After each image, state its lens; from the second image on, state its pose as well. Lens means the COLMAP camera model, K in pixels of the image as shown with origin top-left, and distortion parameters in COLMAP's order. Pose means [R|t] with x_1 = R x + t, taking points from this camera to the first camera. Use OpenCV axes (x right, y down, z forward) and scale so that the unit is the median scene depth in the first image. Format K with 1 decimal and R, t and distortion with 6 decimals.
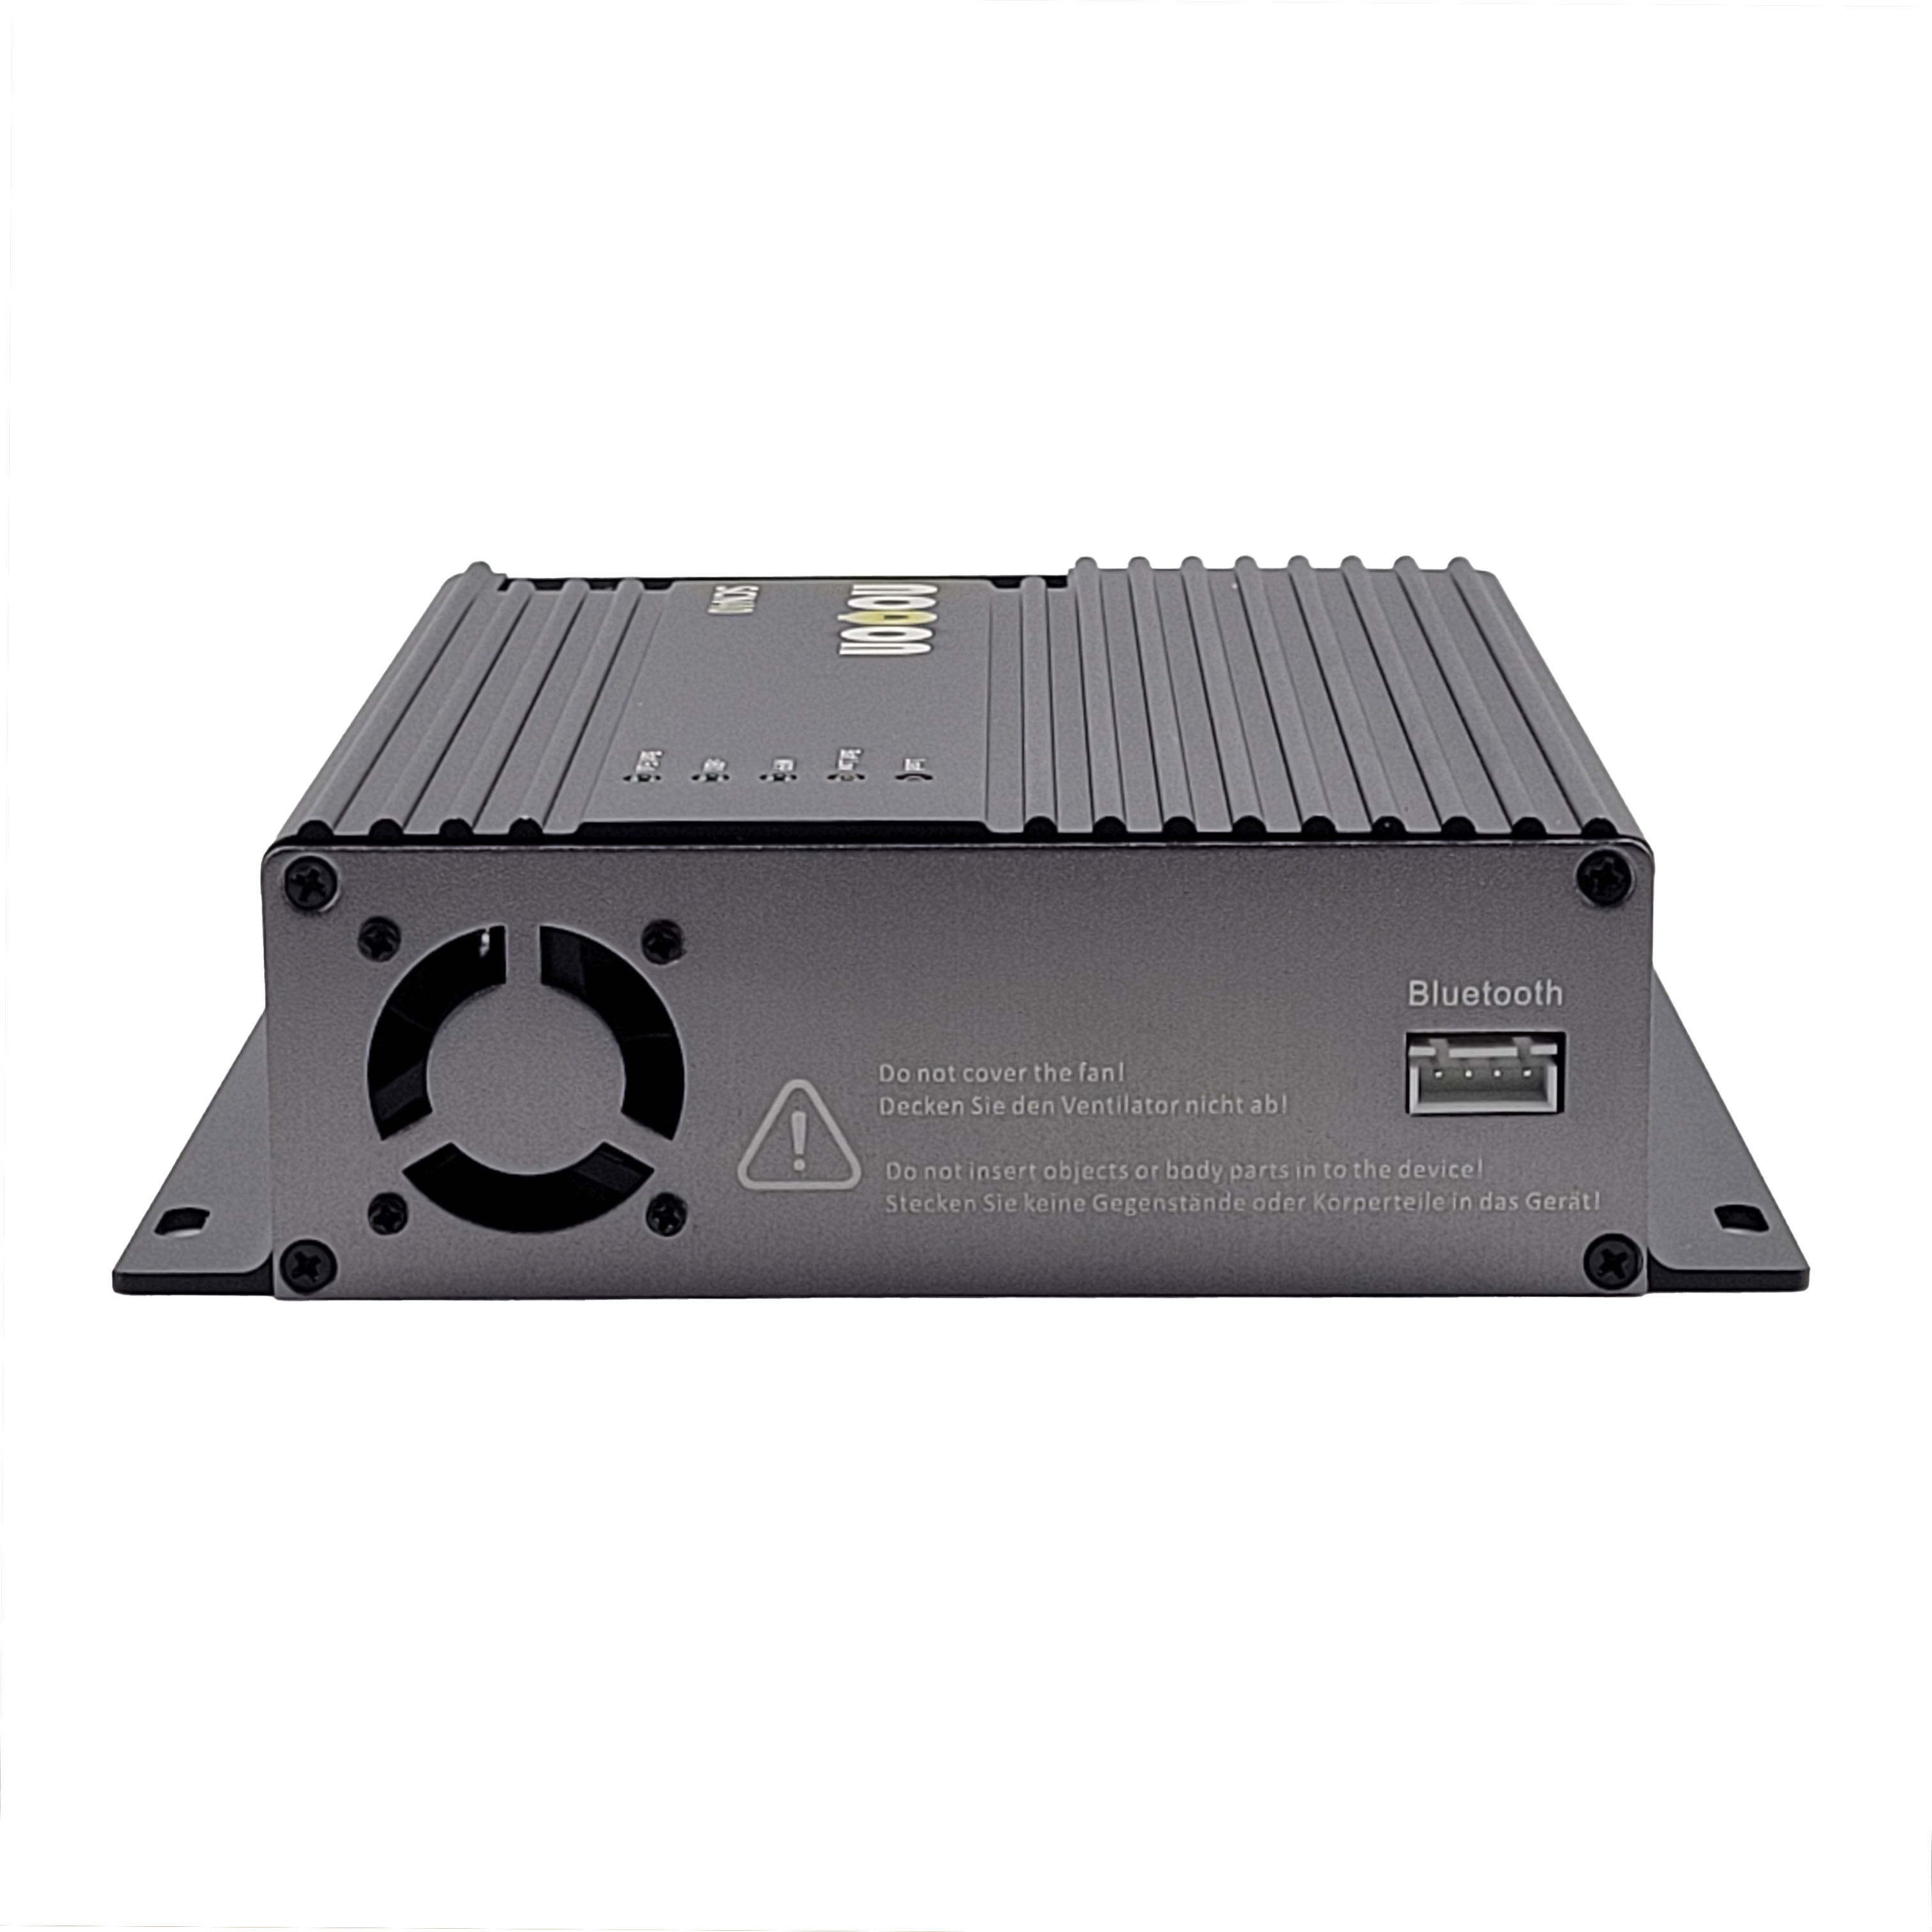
lens RADIAL K [[5747.8, 0, 966.0], [0, 5747.8, 966.0], [0, 0, 1]] dist [0.514896, -1.383410]
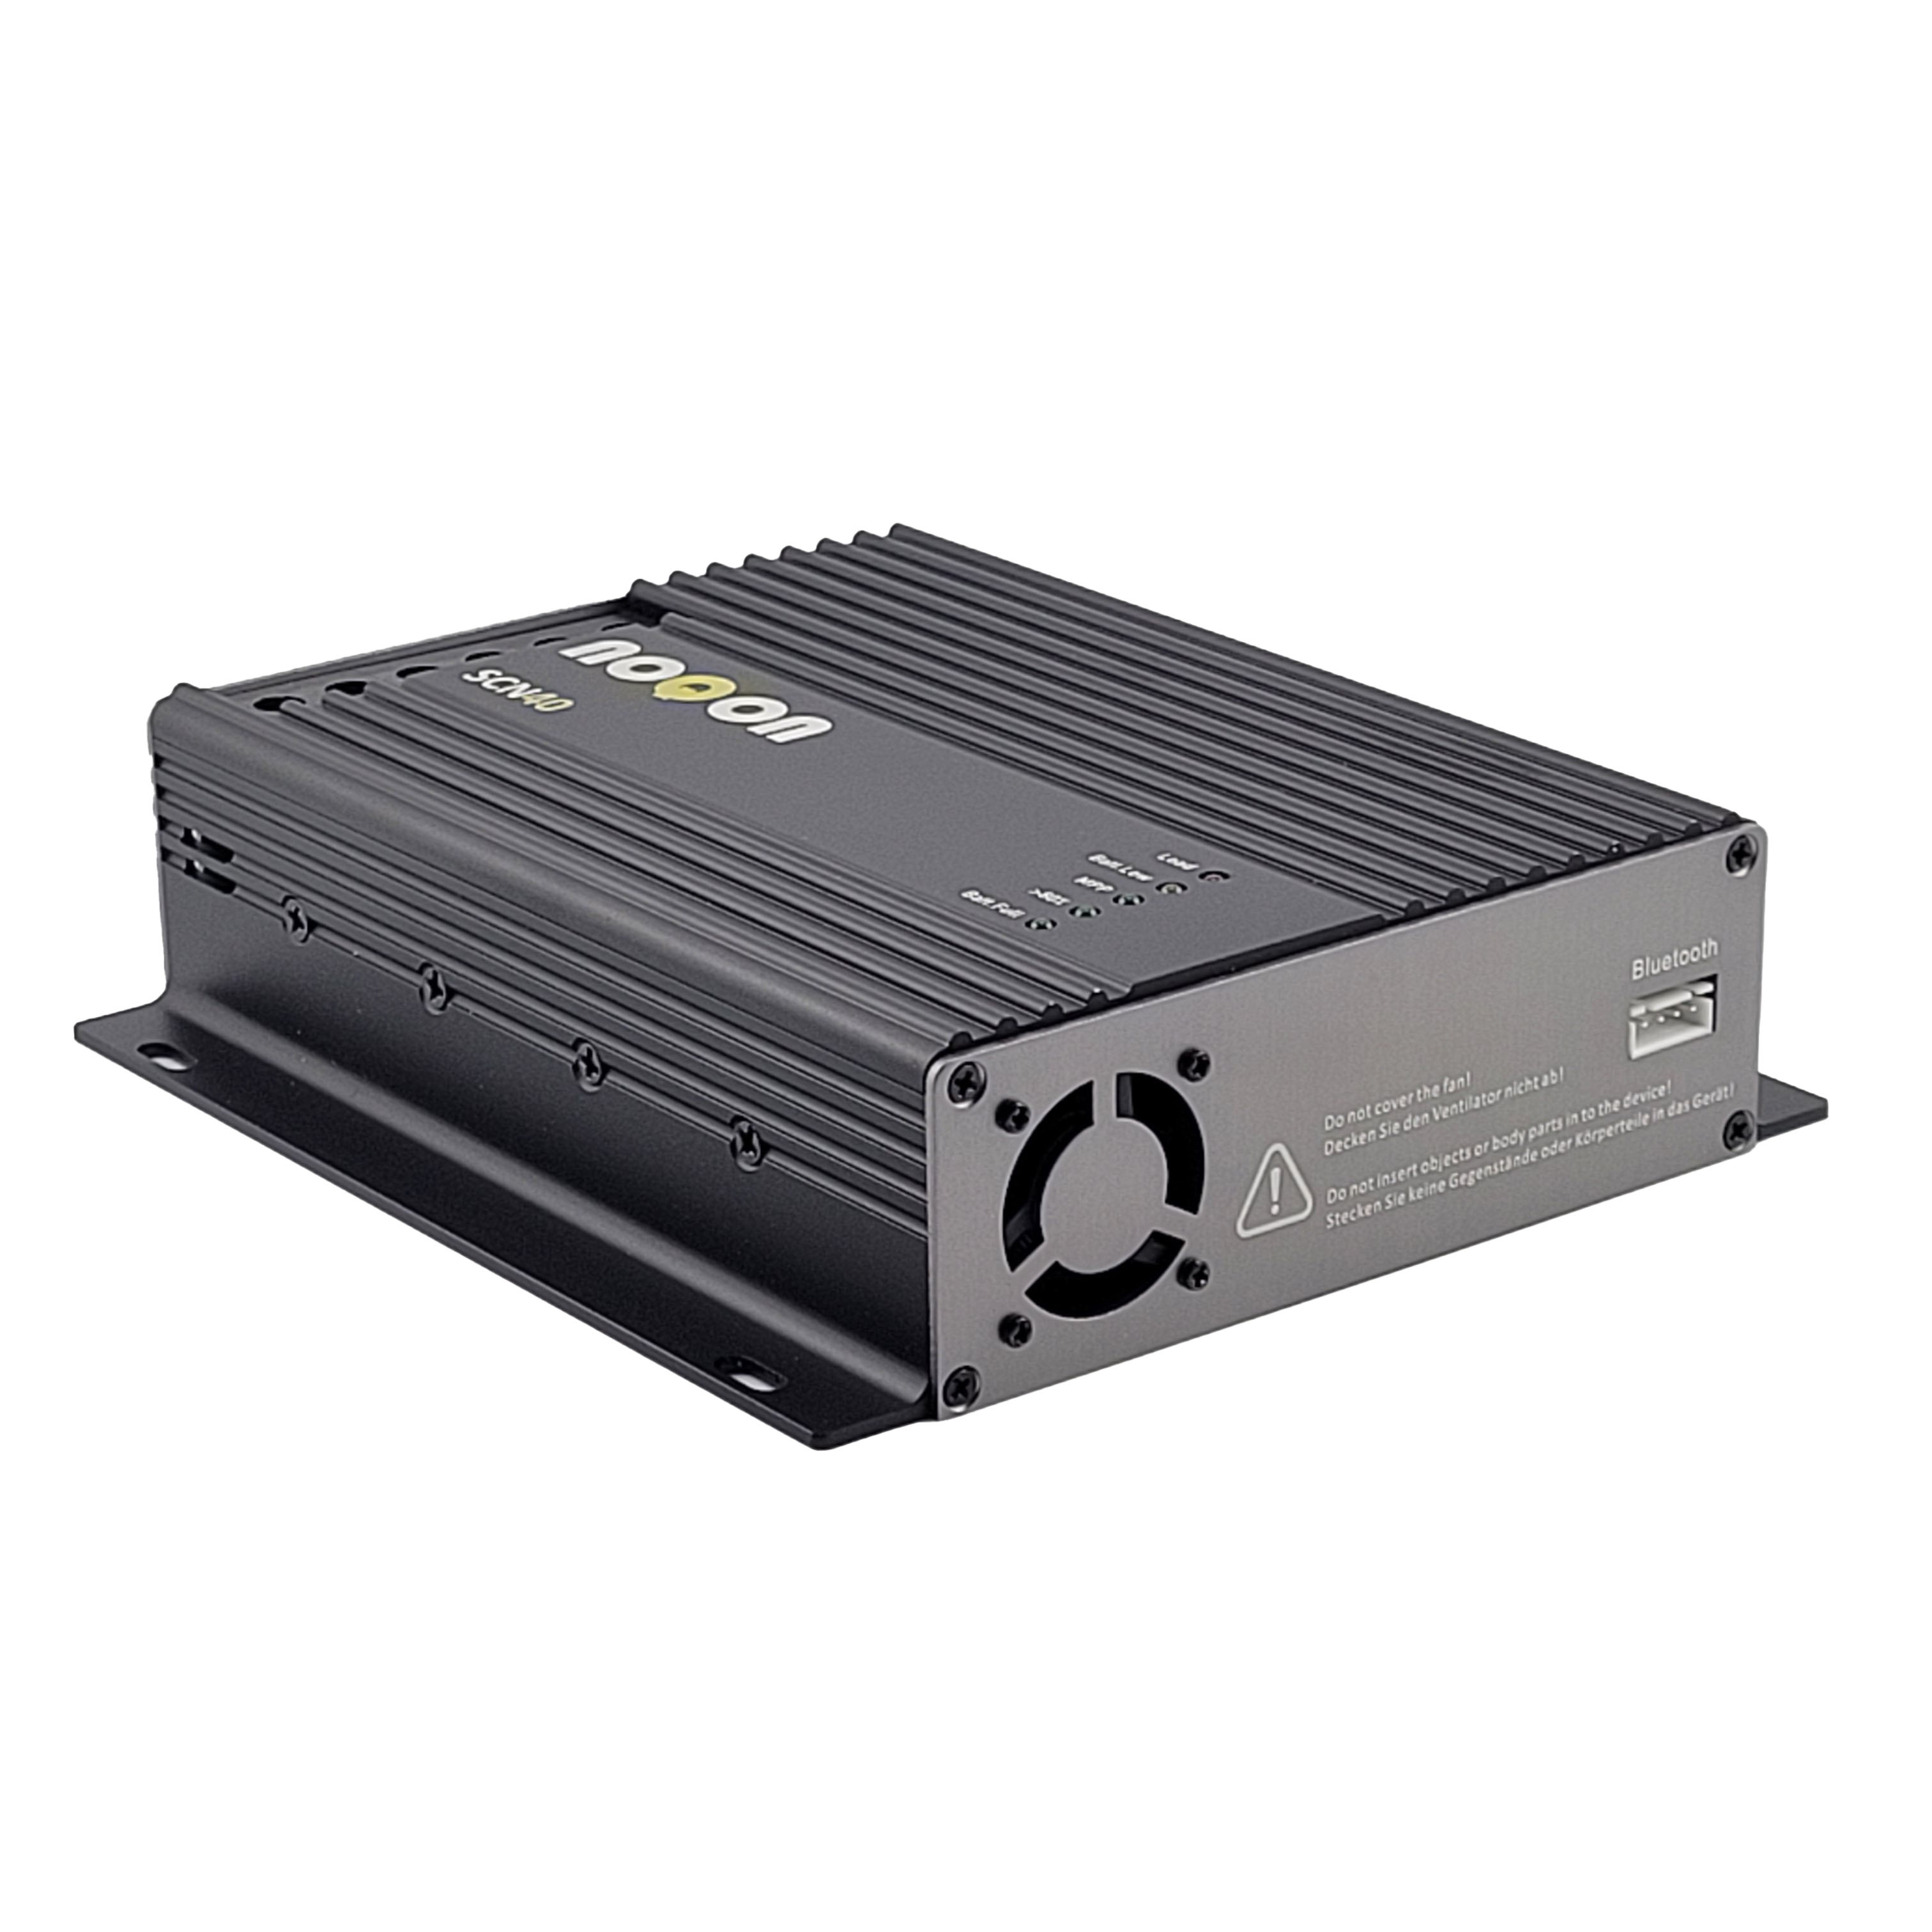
lens RADIAL K [[5747.8, 0, 966.0], [0, 5747.8, 966.0], [0, 0, 1]] dist [0.514896, -1.383410]
pose [[0.784667, -0.218103, 0.580283, -0.795887], [0.138236, 0.974056, 0.179181, -0.250178], [-0.604308, -0.060381, 0.794460, 0.050579]]
